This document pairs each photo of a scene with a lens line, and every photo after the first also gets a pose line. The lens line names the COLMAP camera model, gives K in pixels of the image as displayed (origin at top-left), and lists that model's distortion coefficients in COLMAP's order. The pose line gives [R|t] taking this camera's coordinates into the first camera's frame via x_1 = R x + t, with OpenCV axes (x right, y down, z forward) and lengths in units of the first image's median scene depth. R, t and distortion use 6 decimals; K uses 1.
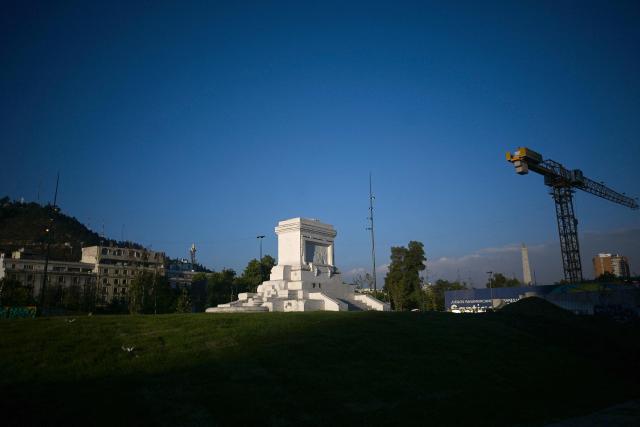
lens RADIAL K [[476.8, 0, 320.0], [0, 476.8, 213.5], [0, 0, 1]] dist [0.000796, 0.000061]
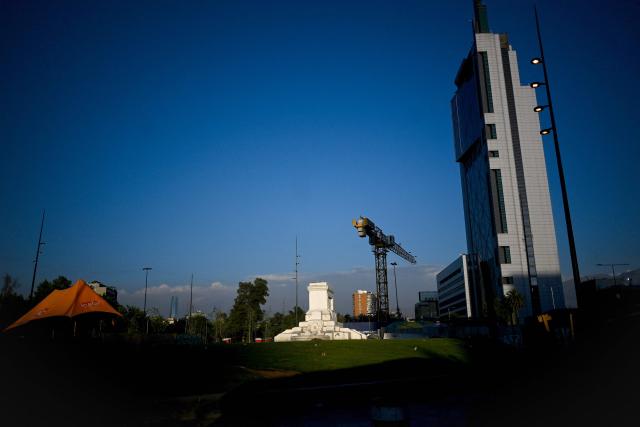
lens RADIAL K [[476.8, 0, 320.0], [0, 476.8, 213.5], [0, 0, 1]] dist [0.000796, 0.000061]
pose [[0.900455, 0.121667, 0.417586, -0.223520], [-0.097482, 0.992108, -0.078854, -0.027774], [-0.423884, 0.030298, 0.905209, -0.150334]]
